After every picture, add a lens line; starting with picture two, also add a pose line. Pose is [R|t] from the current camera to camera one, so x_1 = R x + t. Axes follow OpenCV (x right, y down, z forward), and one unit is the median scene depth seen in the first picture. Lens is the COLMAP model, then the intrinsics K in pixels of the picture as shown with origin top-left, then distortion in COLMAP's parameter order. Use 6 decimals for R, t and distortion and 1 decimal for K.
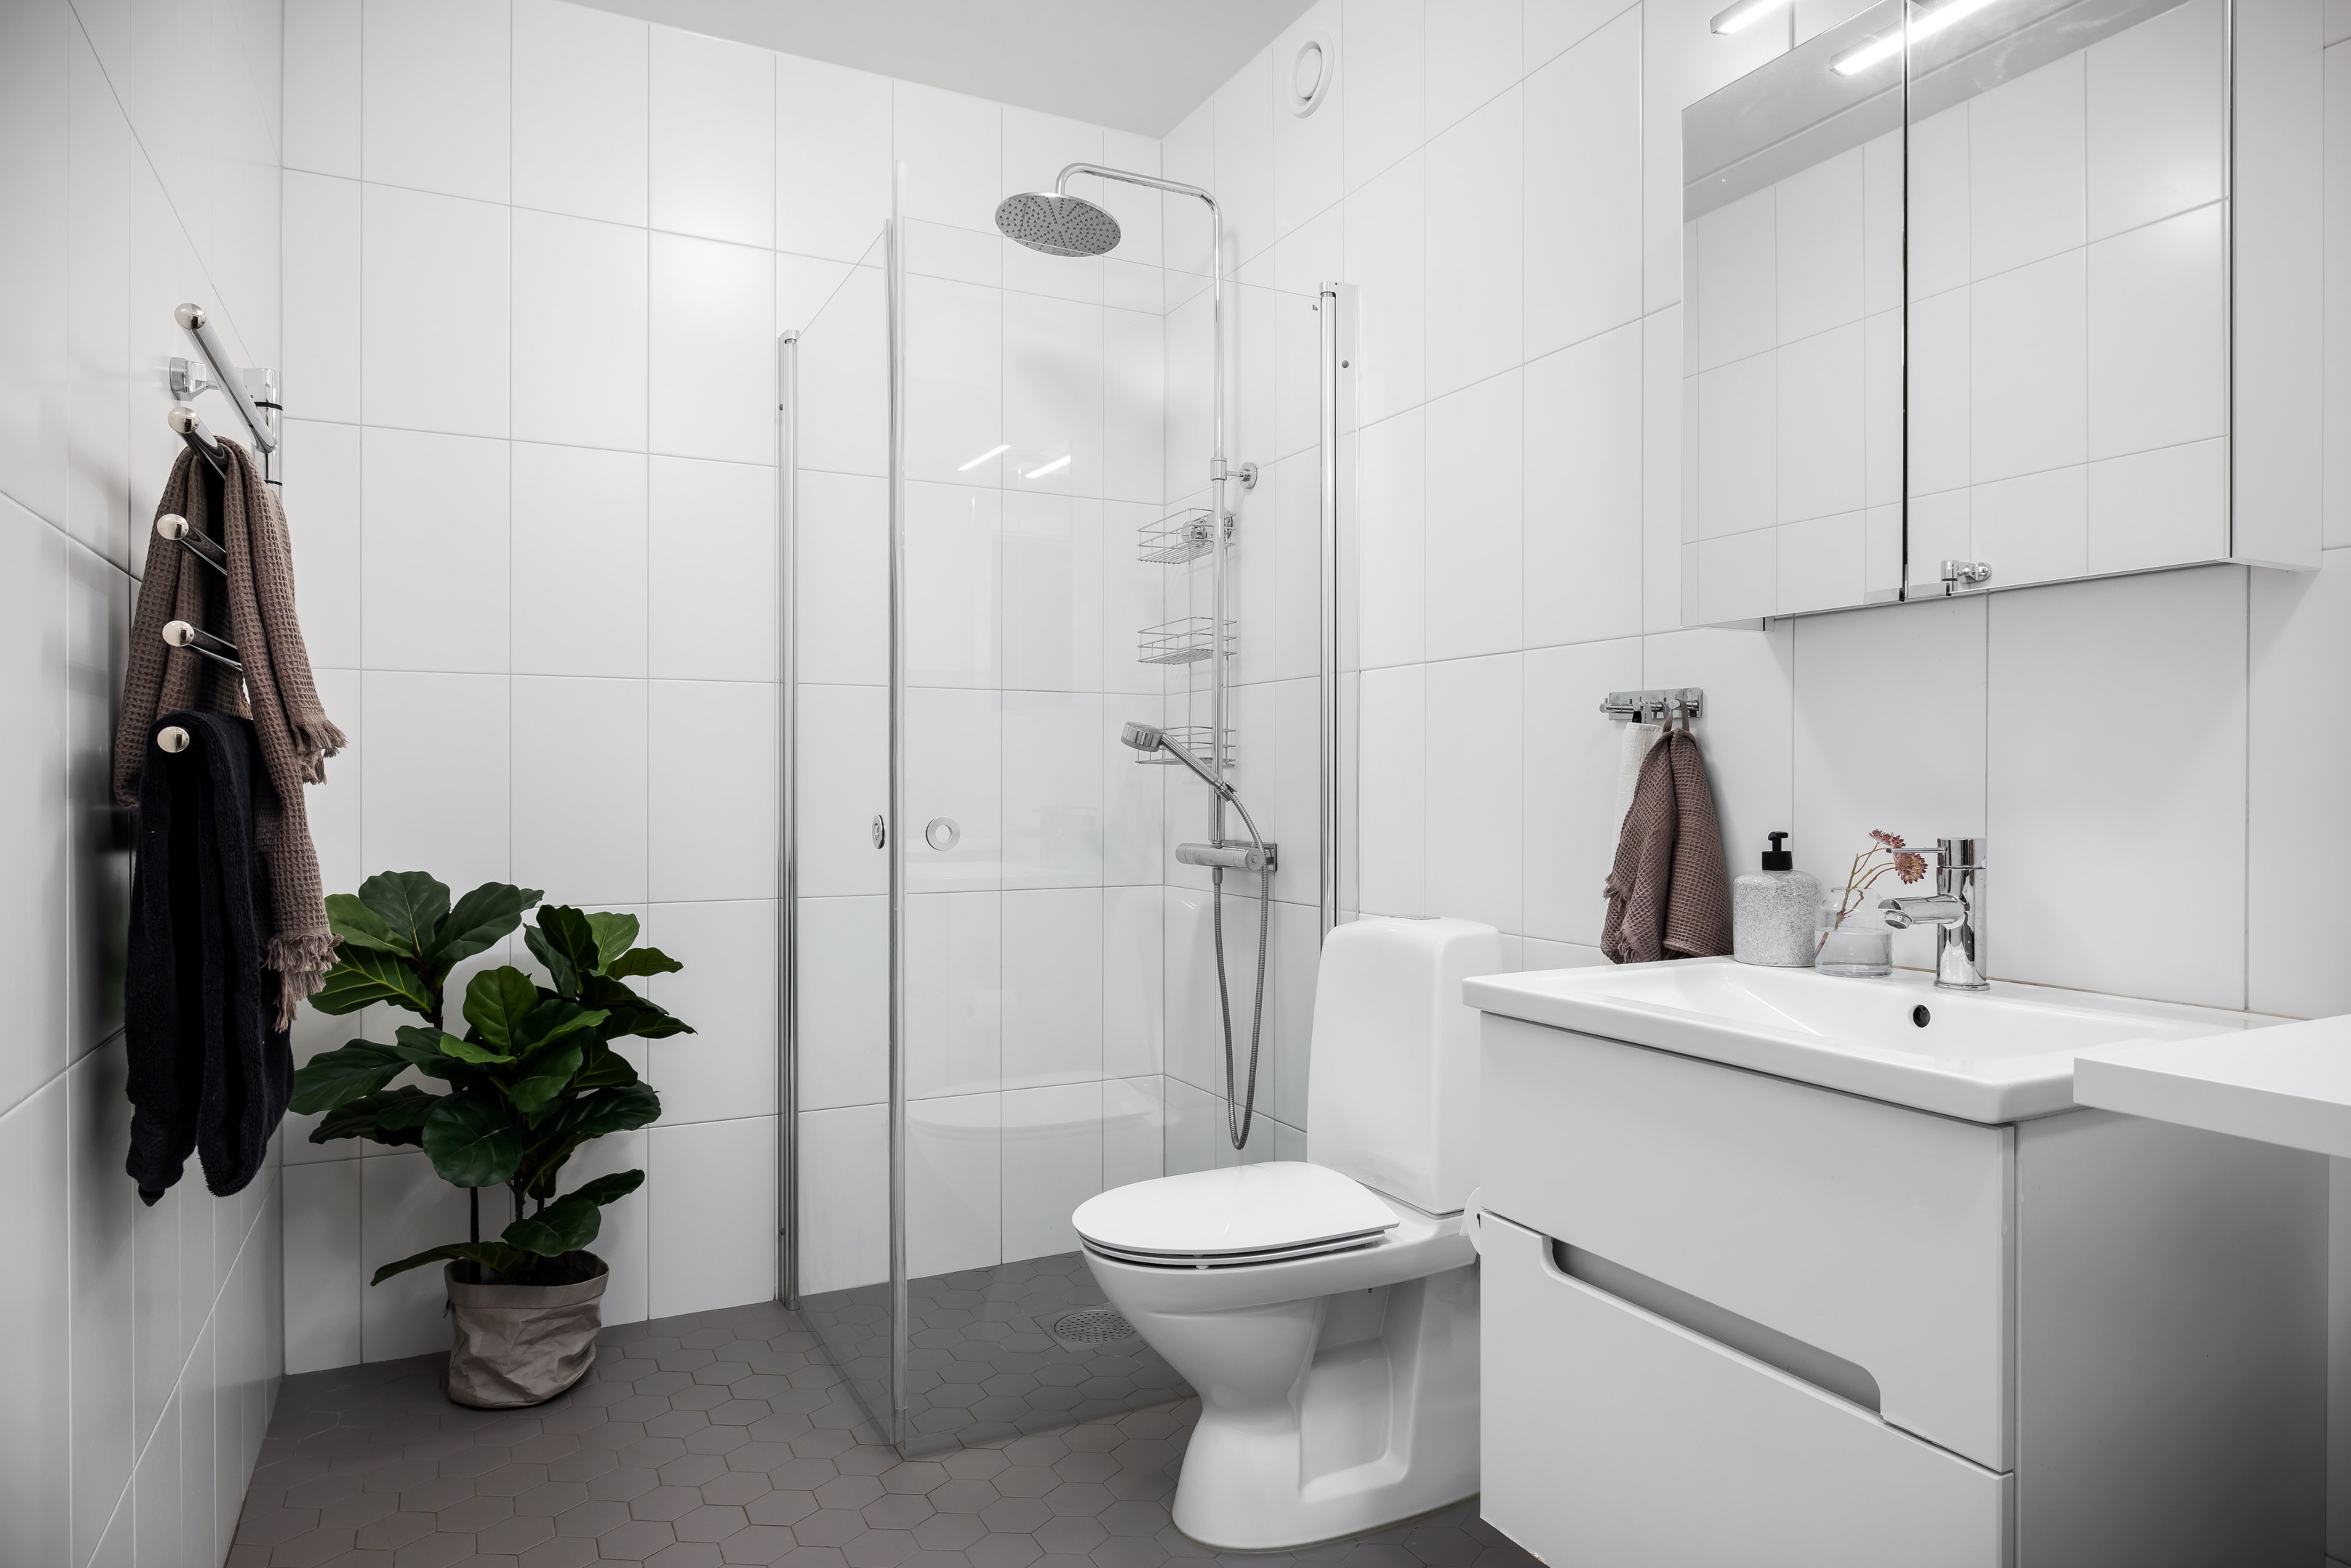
lens RADIAL K [[1421.7, 0, 1175.5], [0, 1421.7, 784.0], [0, 0, 1]] dist [-0.005257, 0.000241]
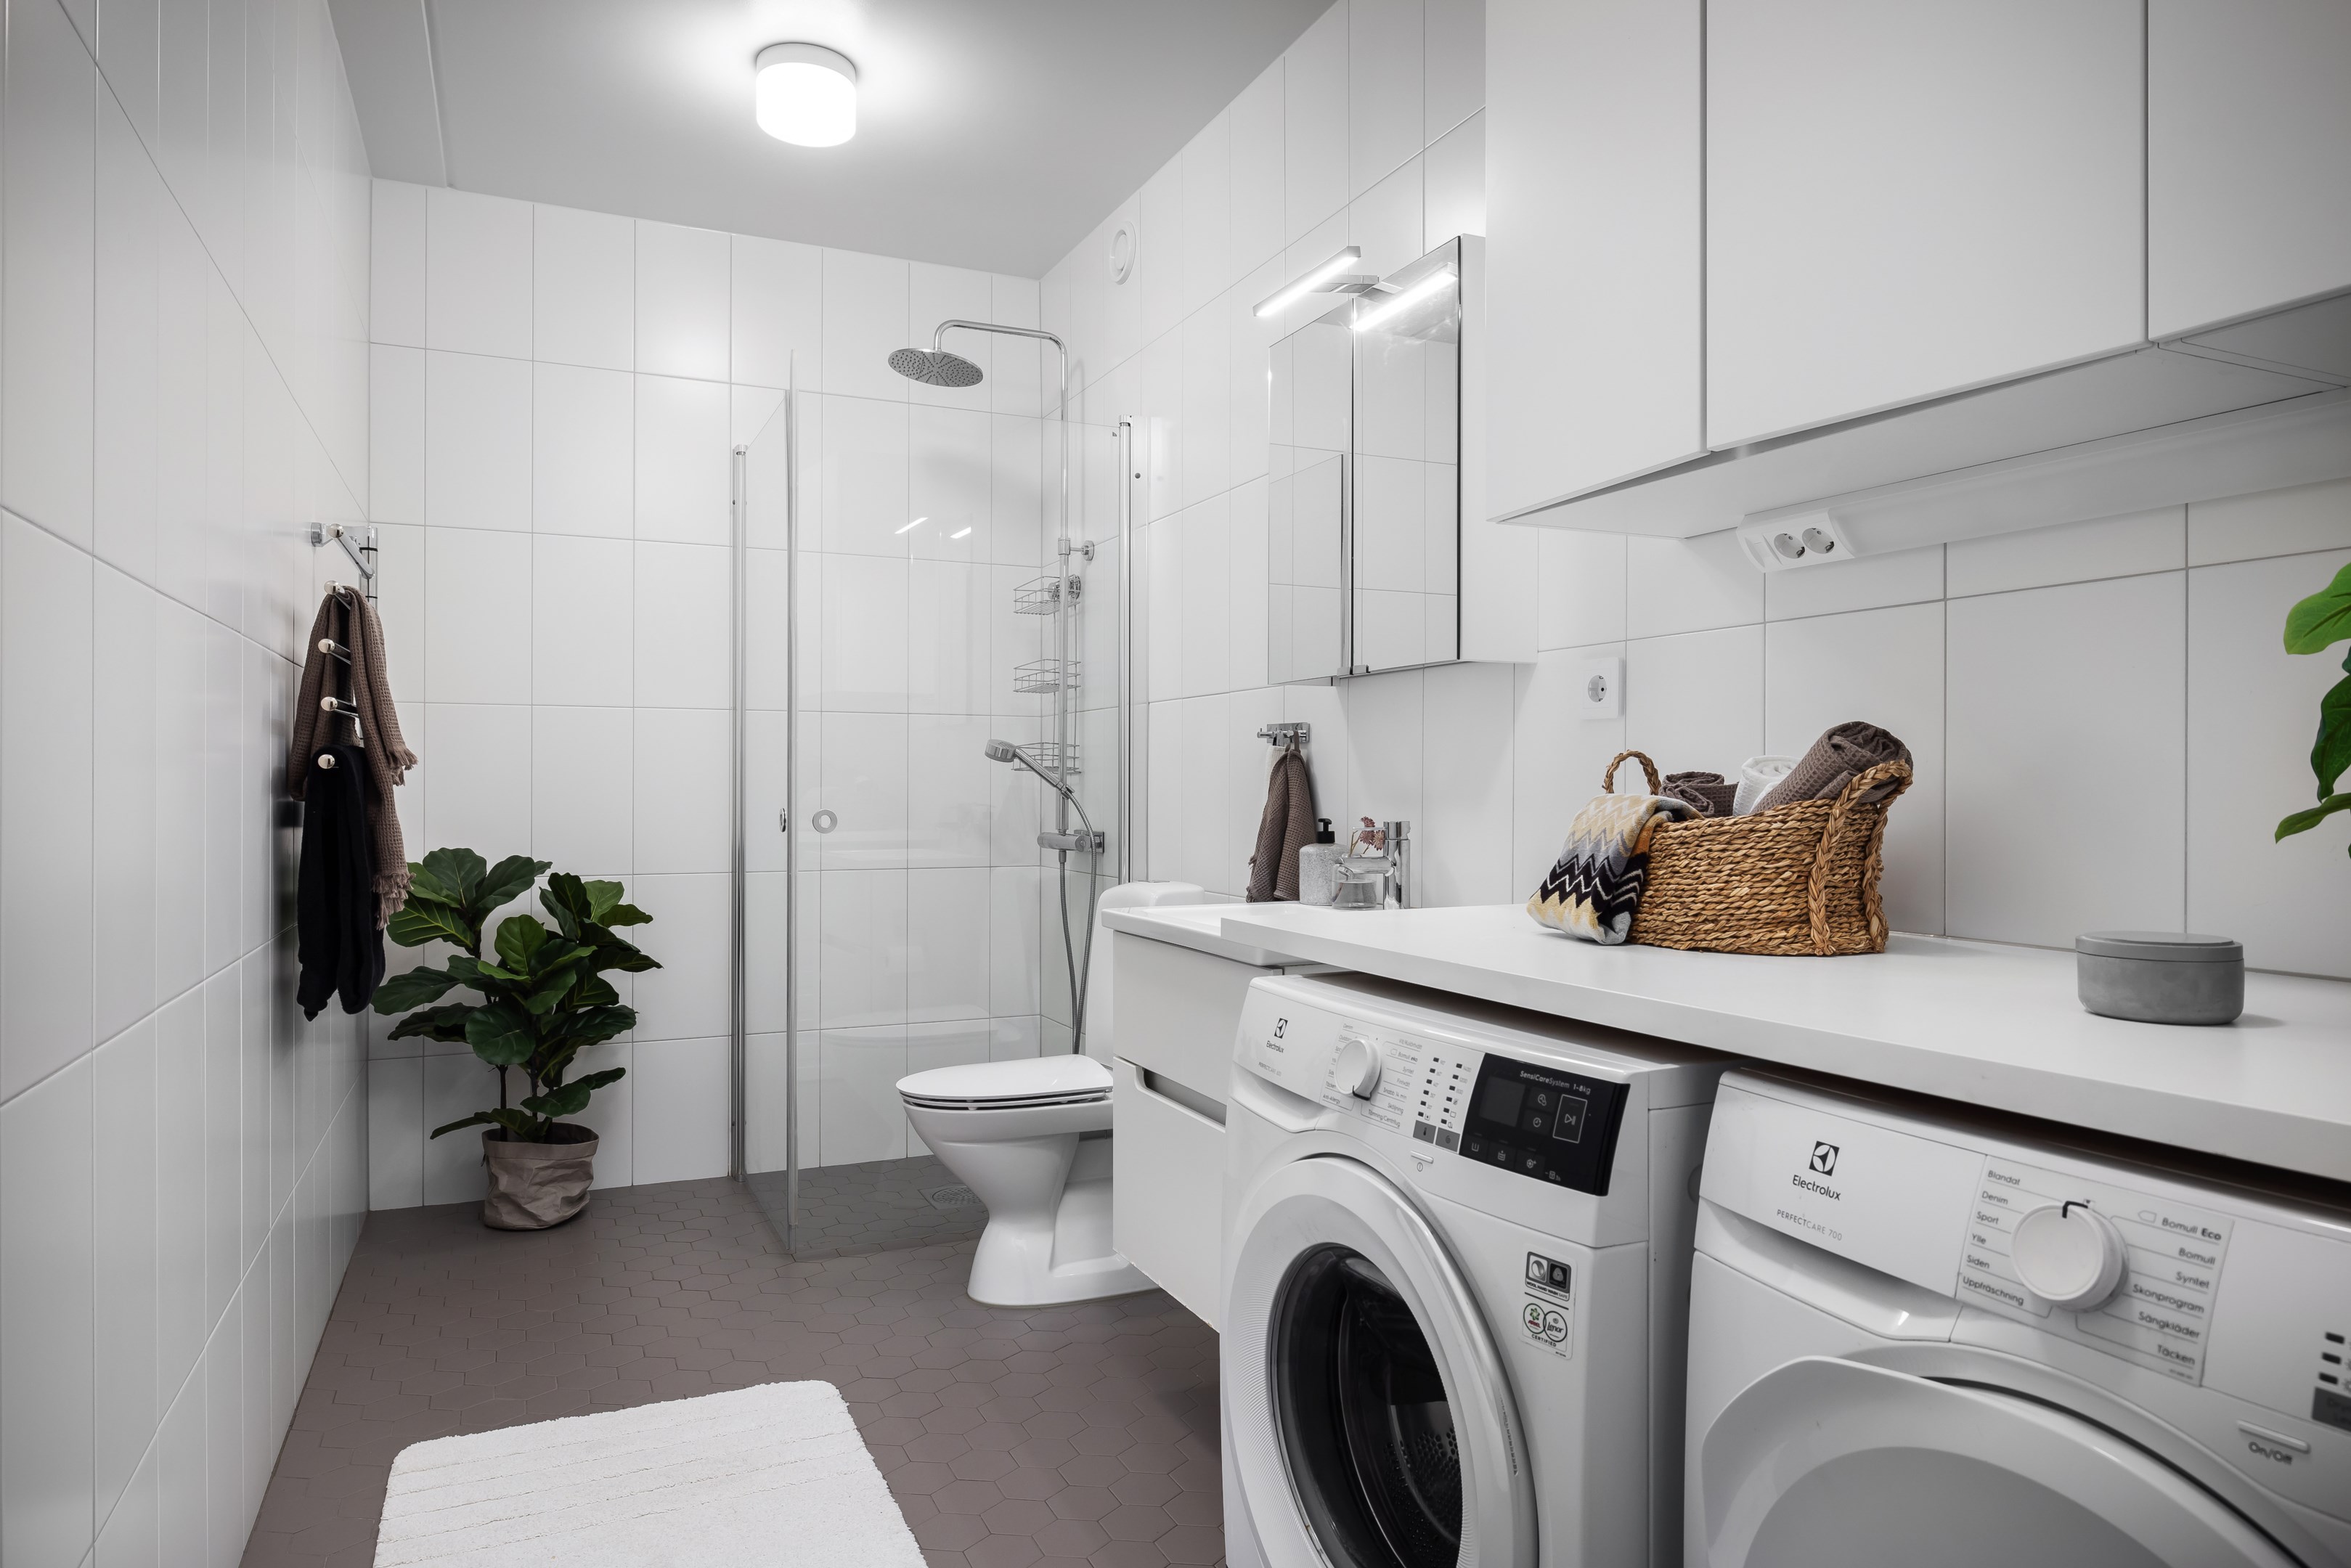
lens RADIAL K [[1386.5, 0, 1137.1], [0, 1386.5, 783.4], [0, 0, 1]] dist [-0.001710, -0.000158]
pose [[0.999001, 0.001568, -0.044670, 0.194253], [-0.001666, 0.999996, -0.002142, -0.000445], [0.044666, 0.002215, 0.999000, -0.343048]]
